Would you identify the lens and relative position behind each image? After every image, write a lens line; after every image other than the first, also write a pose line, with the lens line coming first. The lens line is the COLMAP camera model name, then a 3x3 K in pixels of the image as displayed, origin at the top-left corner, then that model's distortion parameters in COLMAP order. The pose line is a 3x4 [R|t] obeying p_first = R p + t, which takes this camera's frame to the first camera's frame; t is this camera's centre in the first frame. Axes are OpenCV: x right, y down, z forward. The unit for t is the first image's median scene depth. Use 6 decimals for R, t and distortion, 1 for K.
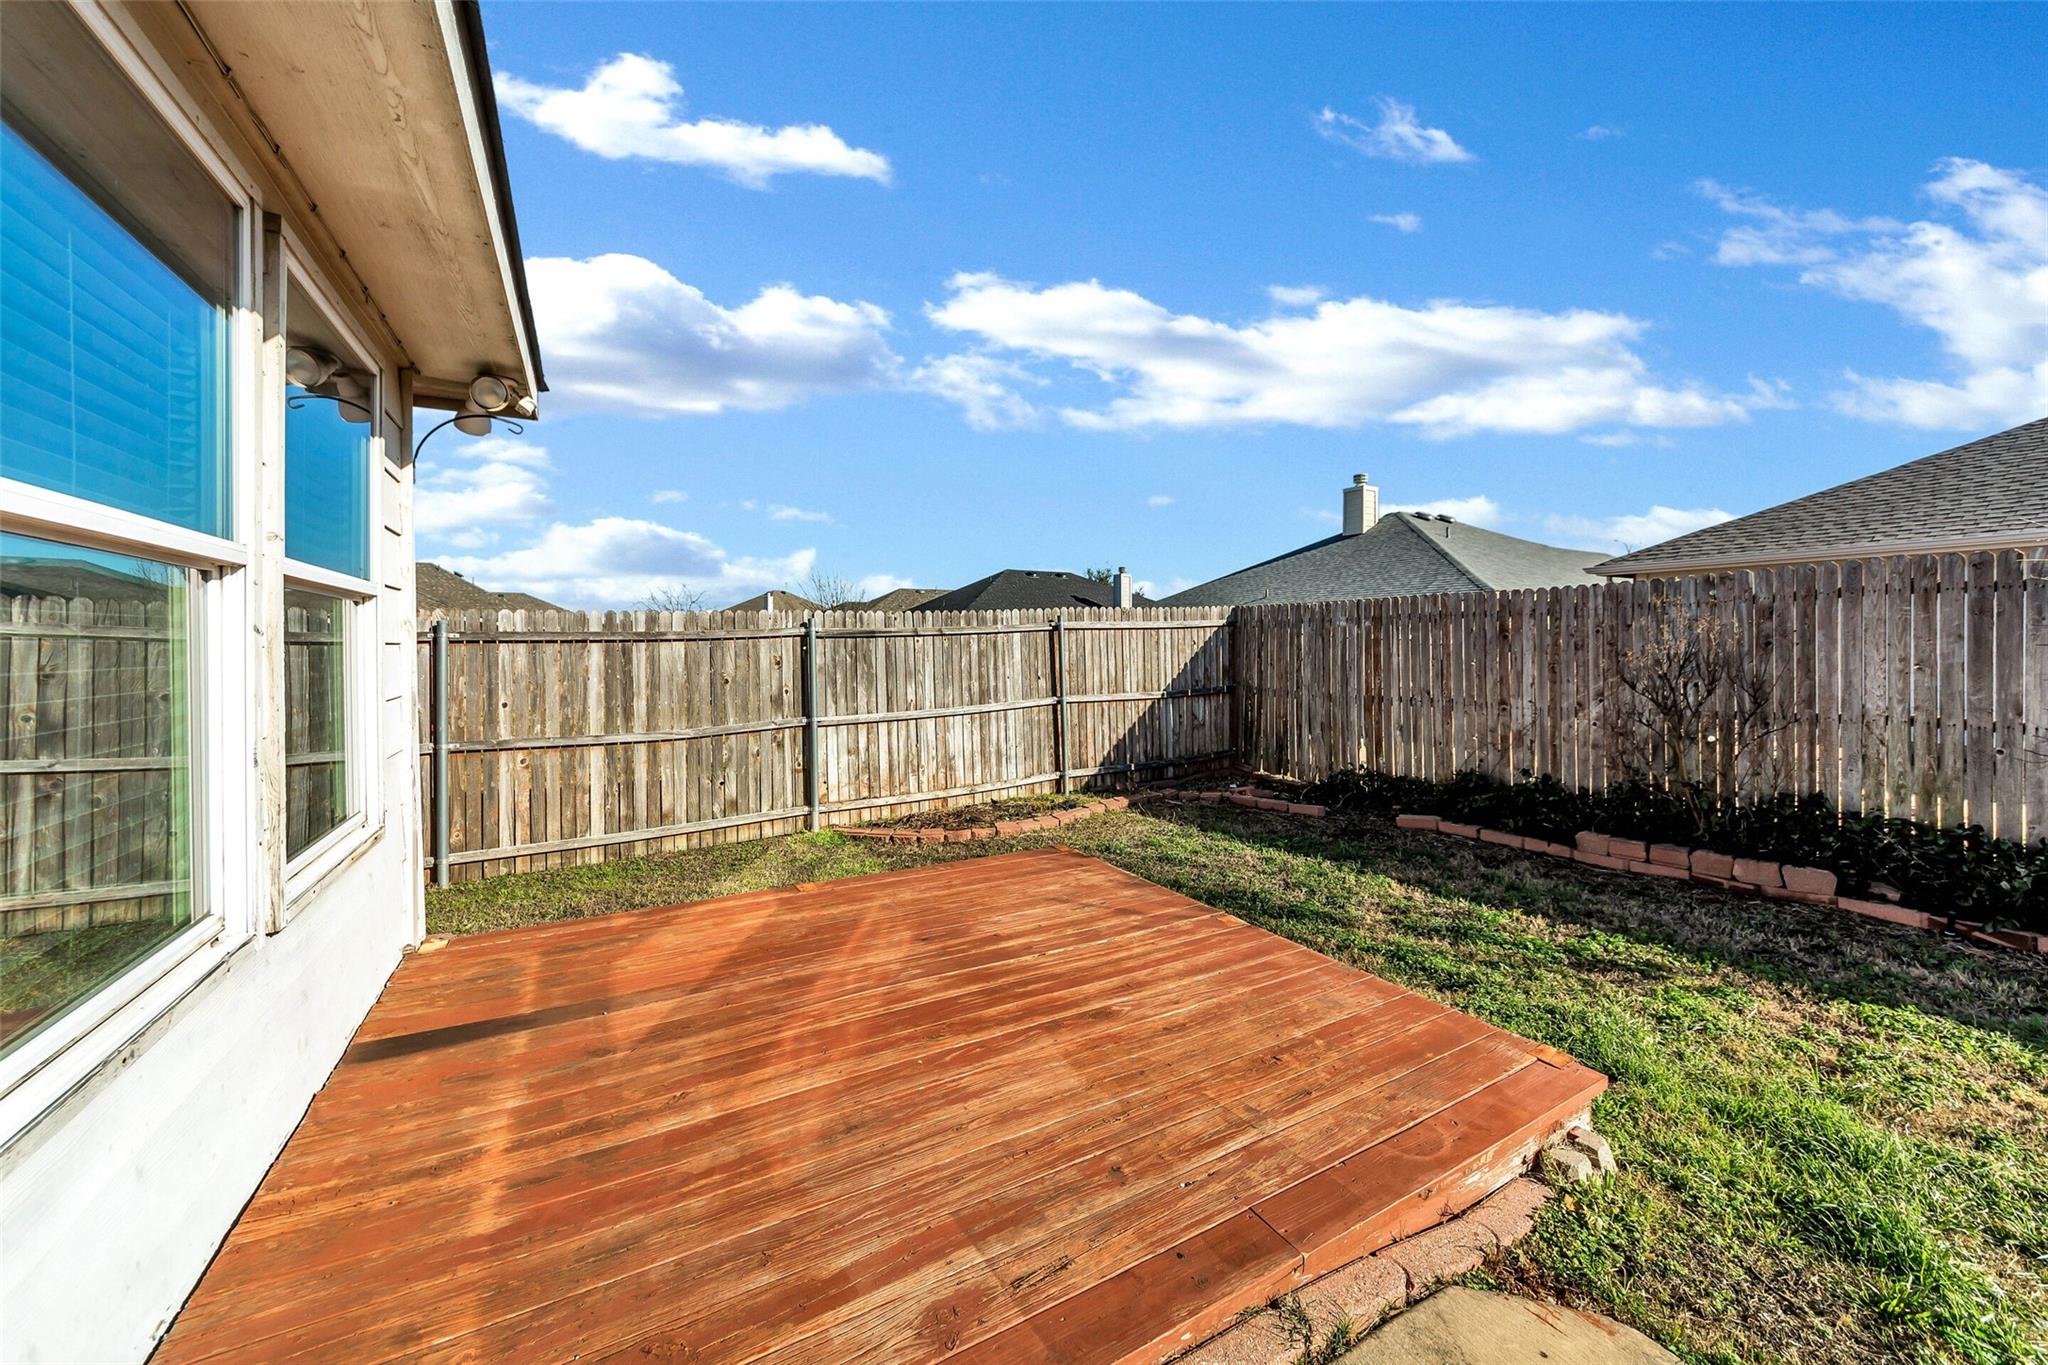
lens RADIAL K [[735.0, 0, 986.1], [0, 735.0, 641.9], [0, 0, 1]] dist [0.000242, -0.000046]
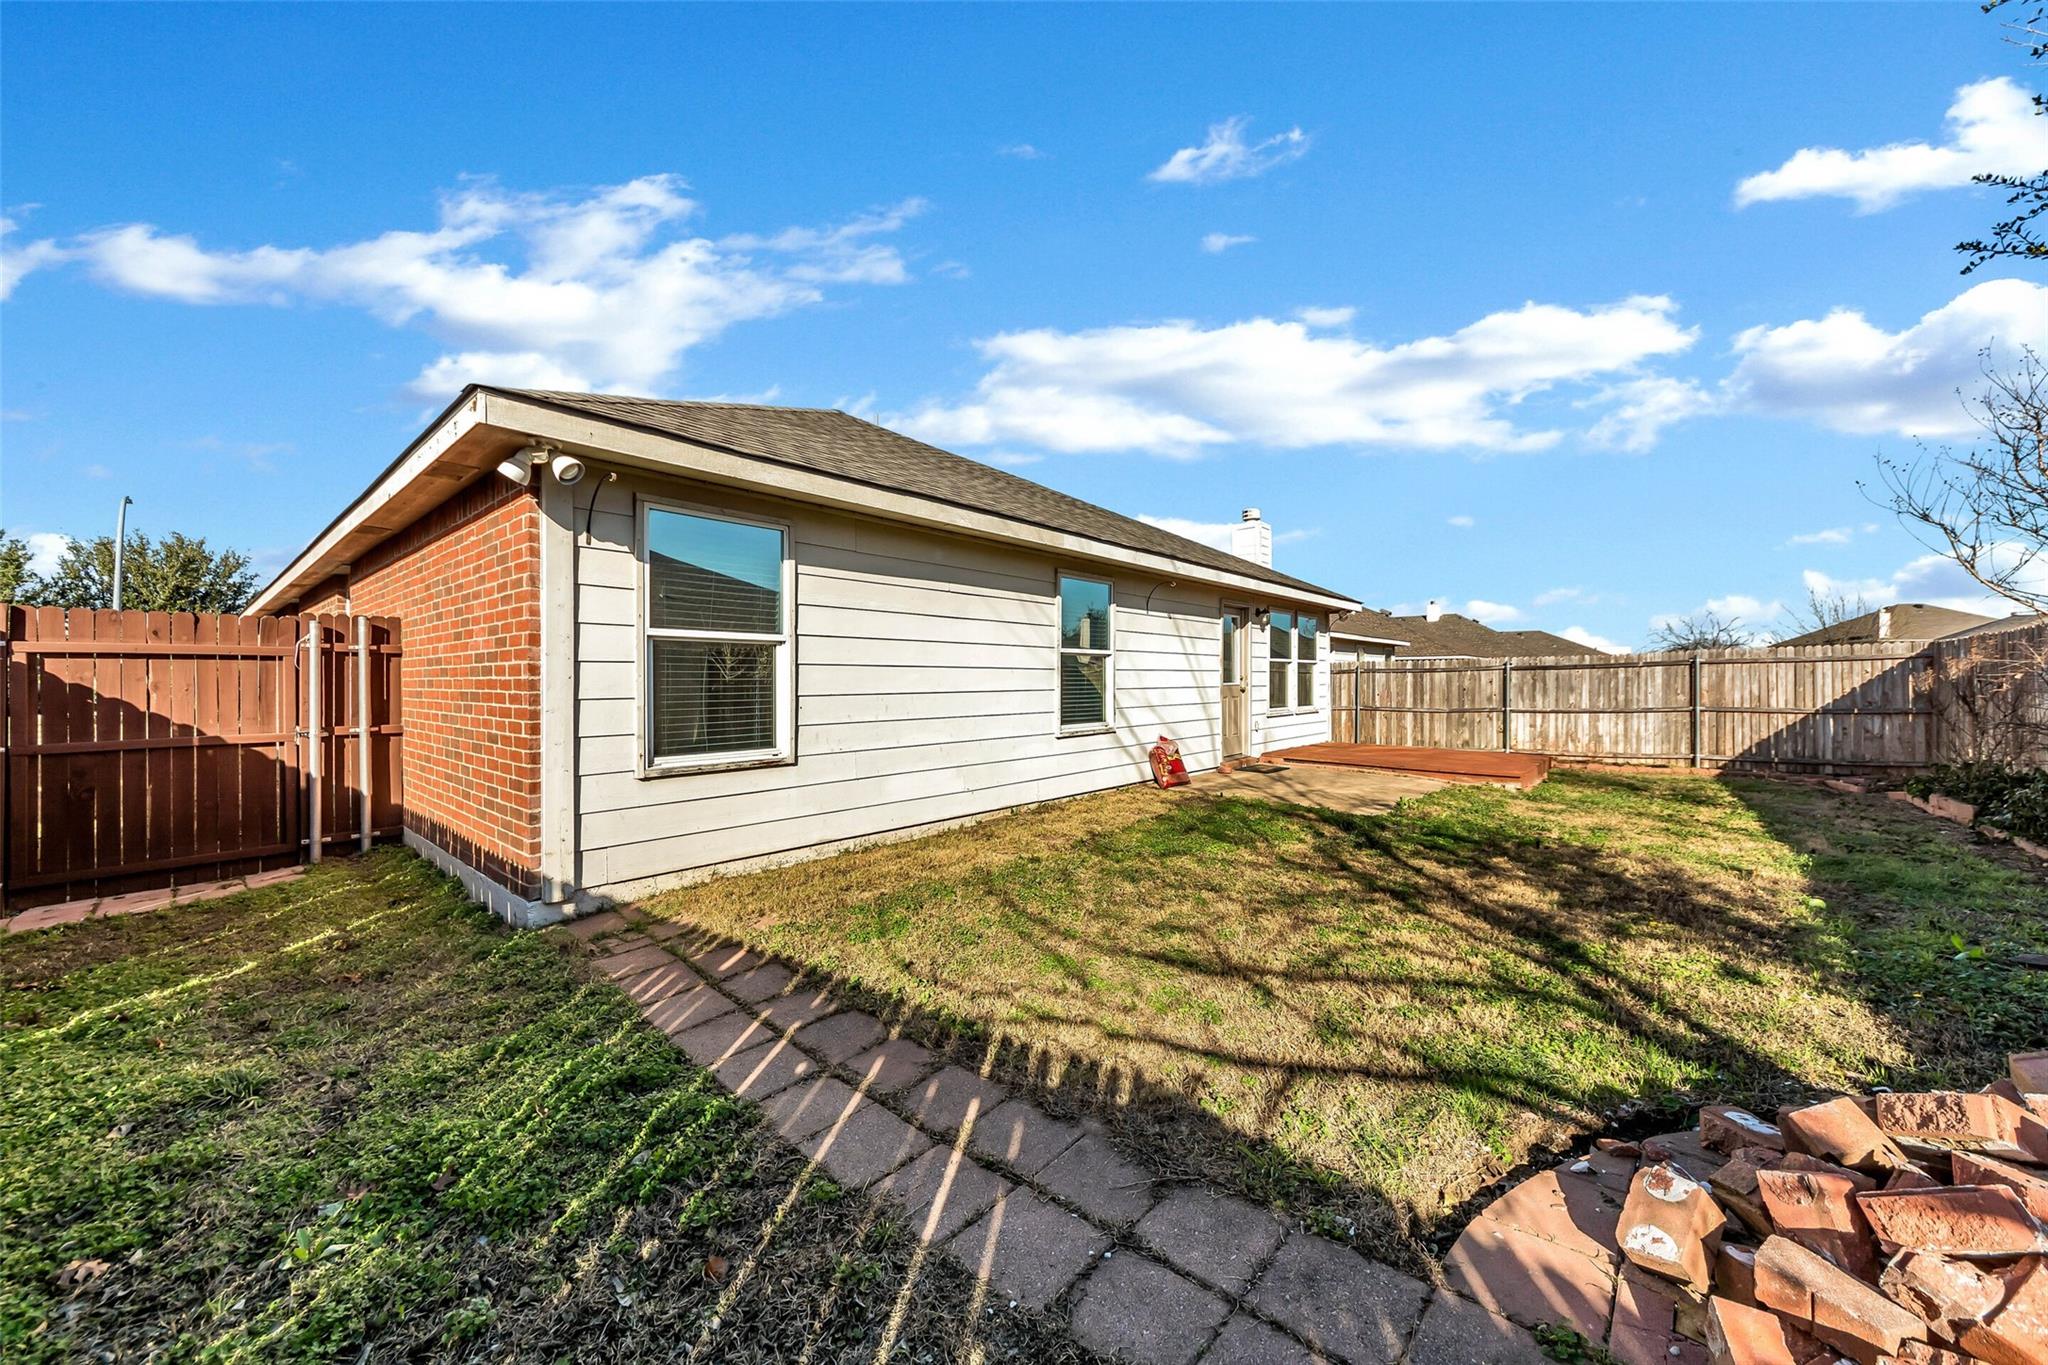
lens RADIAL K [[735.0, 0, 1025.2], [0, 735.0, 679.2], [0, 0, 1]] dist [0.000242, -0.000046]
pose [[0.364249, 0.006043, -0.931282, 1.096376], [-0.000609, 0.999980, 0.006251, 0.007846], [0.931301, -0.001710, 0.364245, -0.952954]]
